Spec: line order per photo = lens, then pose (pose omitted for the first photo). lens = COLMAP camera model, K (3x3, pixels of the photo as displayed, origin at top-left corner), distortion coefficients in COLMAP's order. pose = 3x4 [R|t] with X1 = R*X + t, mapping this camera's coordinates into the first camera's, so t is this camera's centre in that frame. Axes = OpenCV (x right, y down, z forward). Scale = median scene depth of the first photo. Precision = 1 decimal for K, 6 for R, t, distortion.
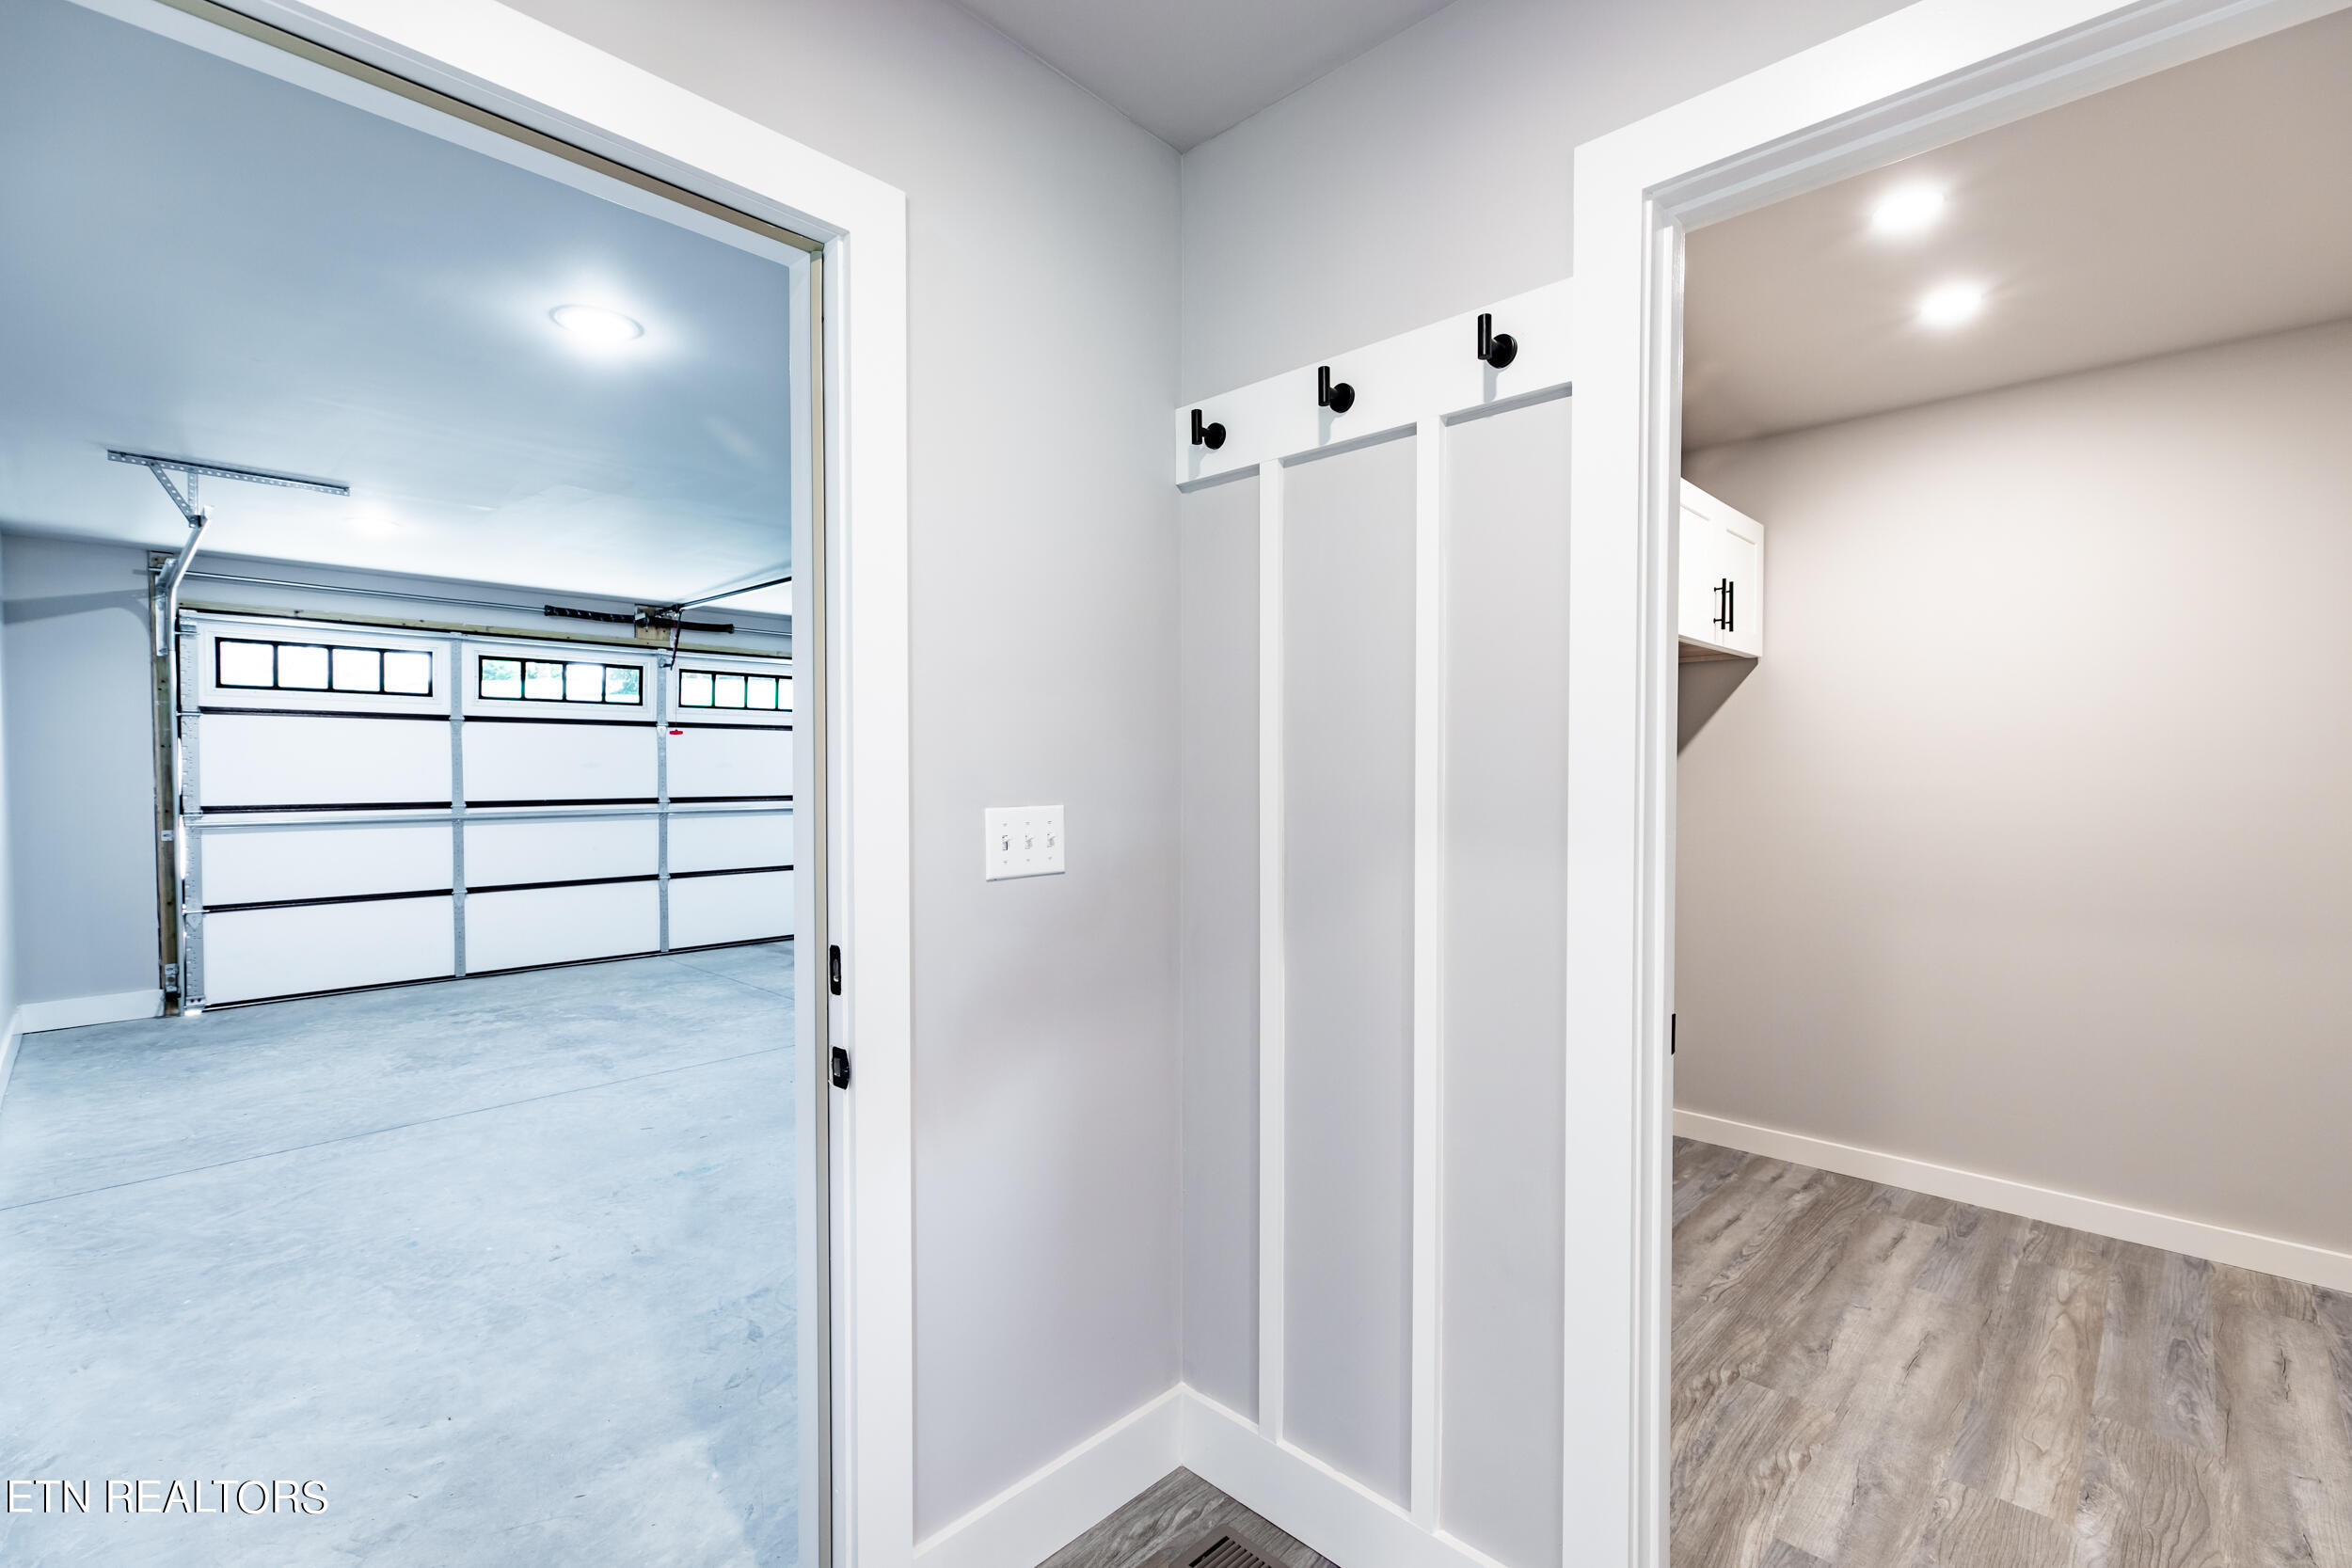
lens RADIAL K [[1064.8, 0, 1173.4], [0, 1064.8, 756.1], [0, 0, 1]] dist [0.006043, 0.000283]
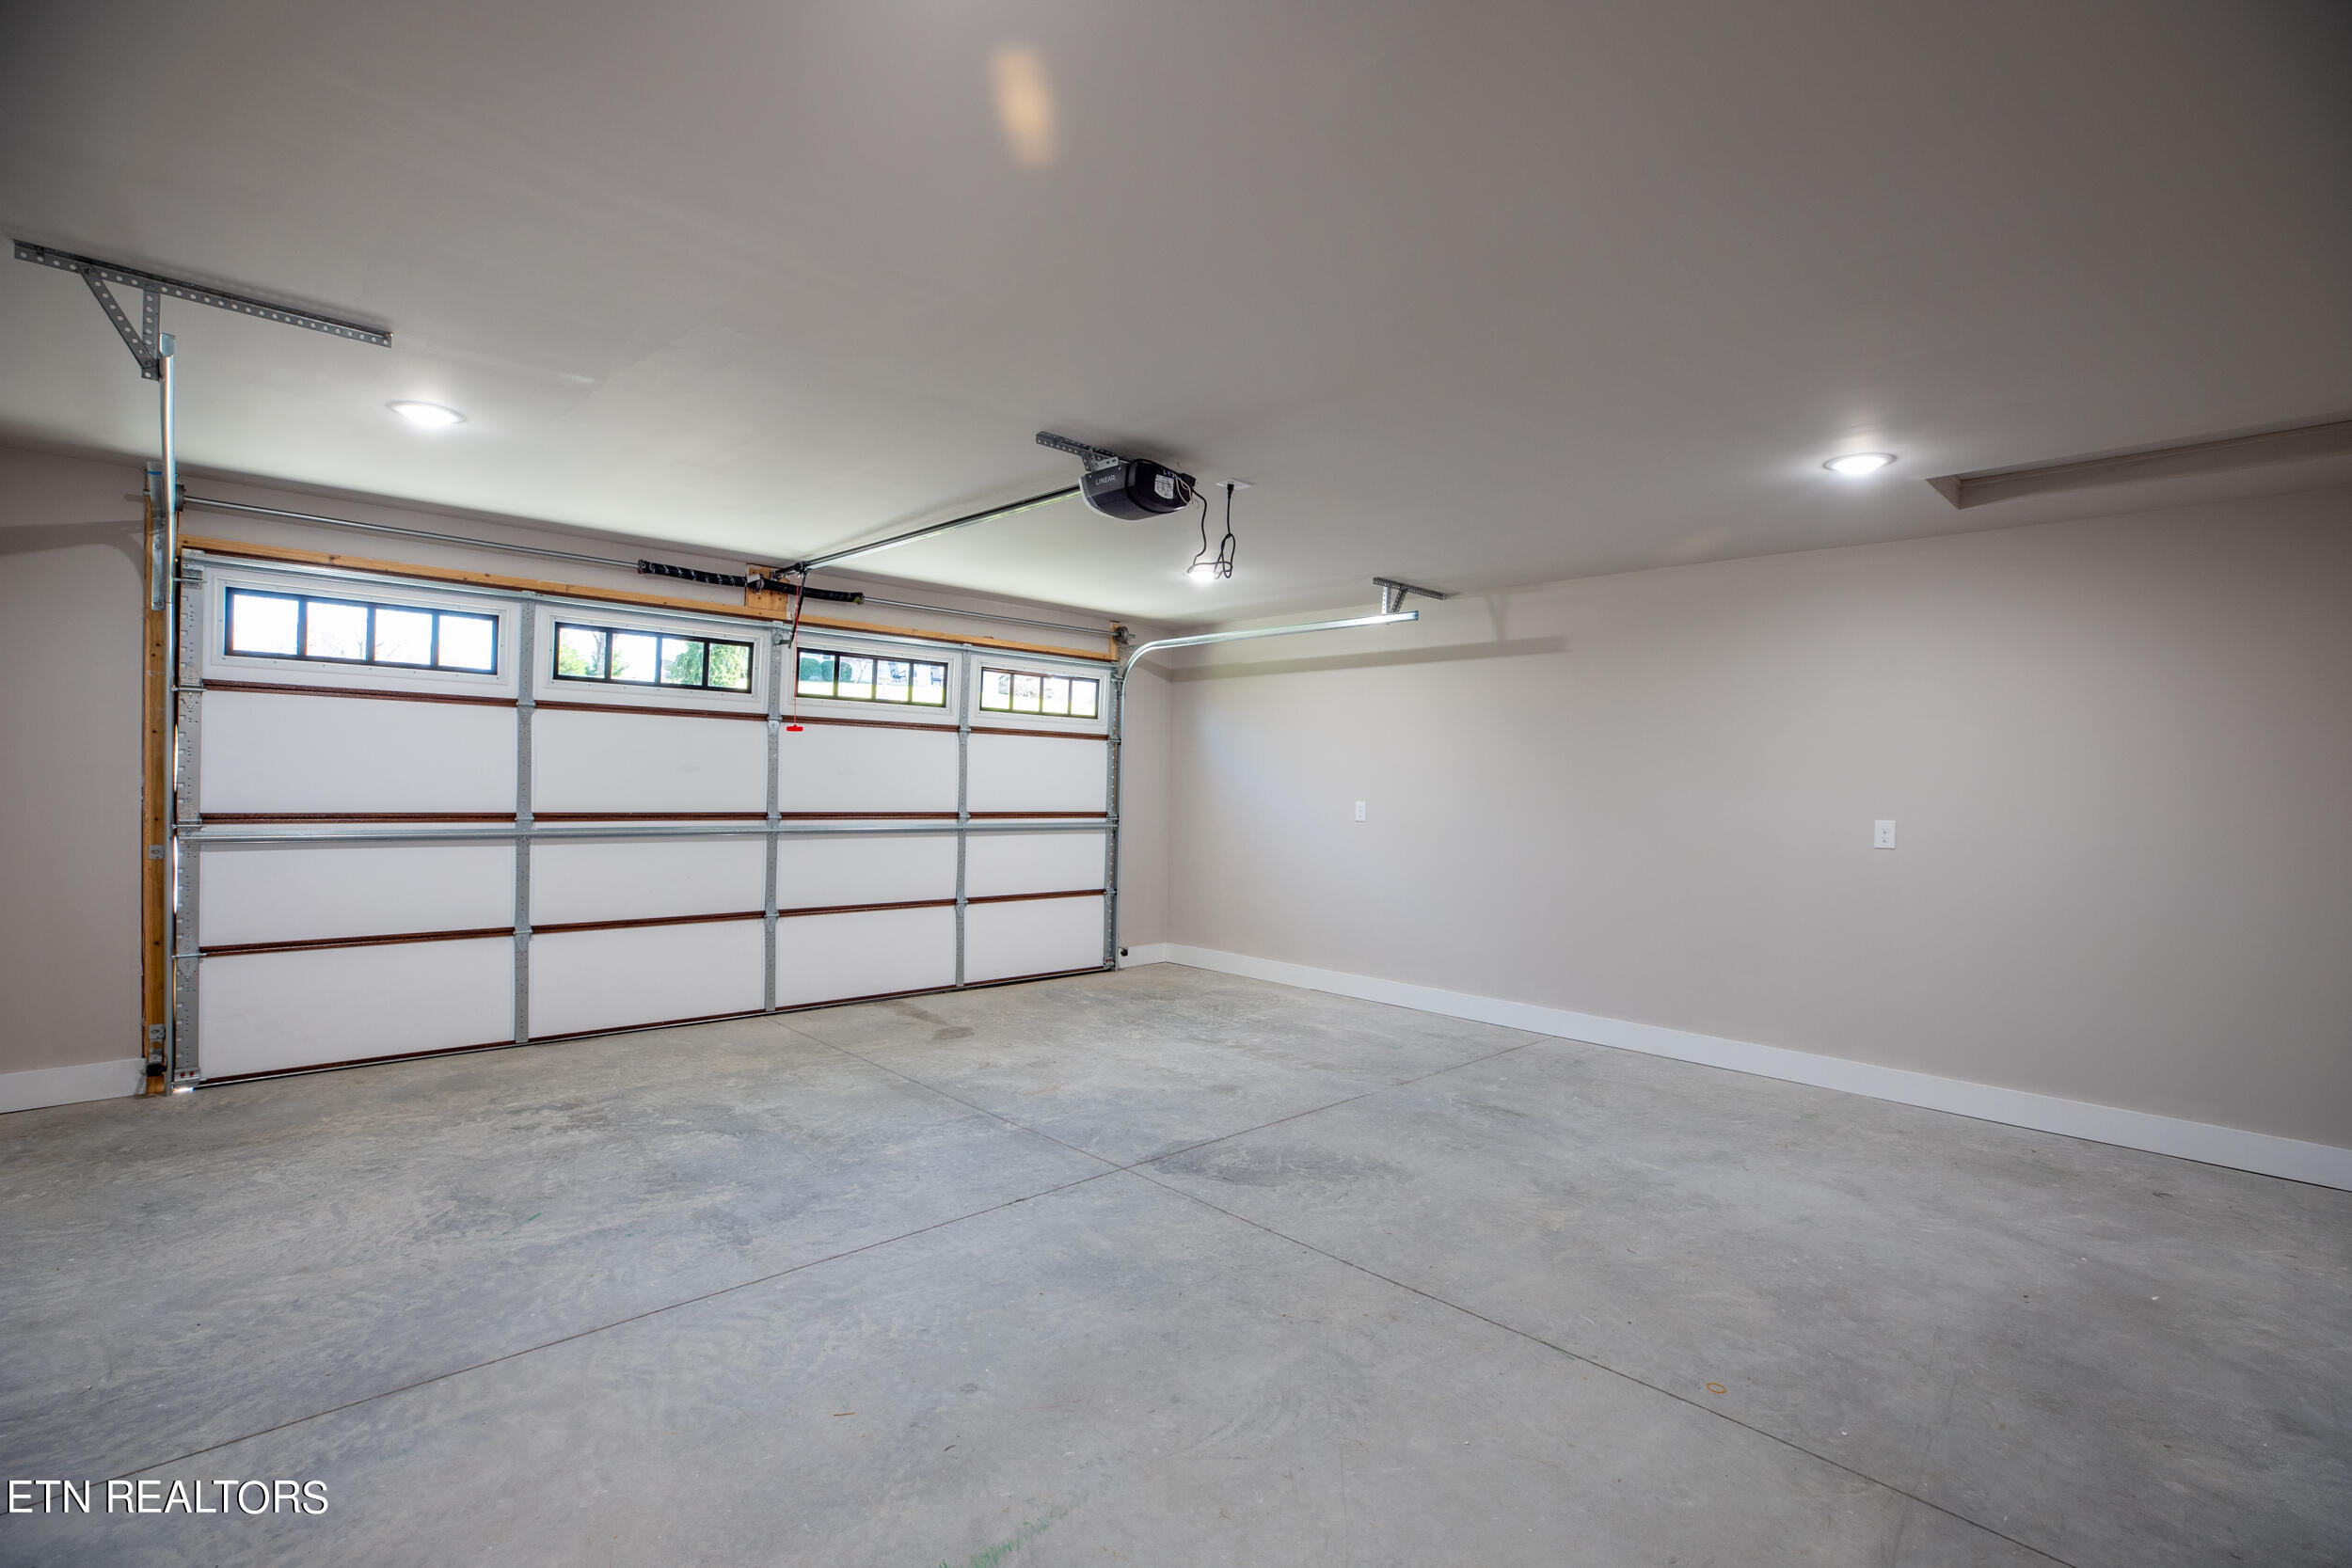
lens RADIAL K [[1058.2, 0, 1109.8], [0, 1058.2, 755.4], [0, 0, 1]] dist [-0.001784, 0.000399]
pose [[0.996926, 0.022323, -0.075103, -0.291401], [-0.023127, 0.999684, -0.009857, -0.000958], [0.074860, 0.011563, 0.997127, 0.409250]]
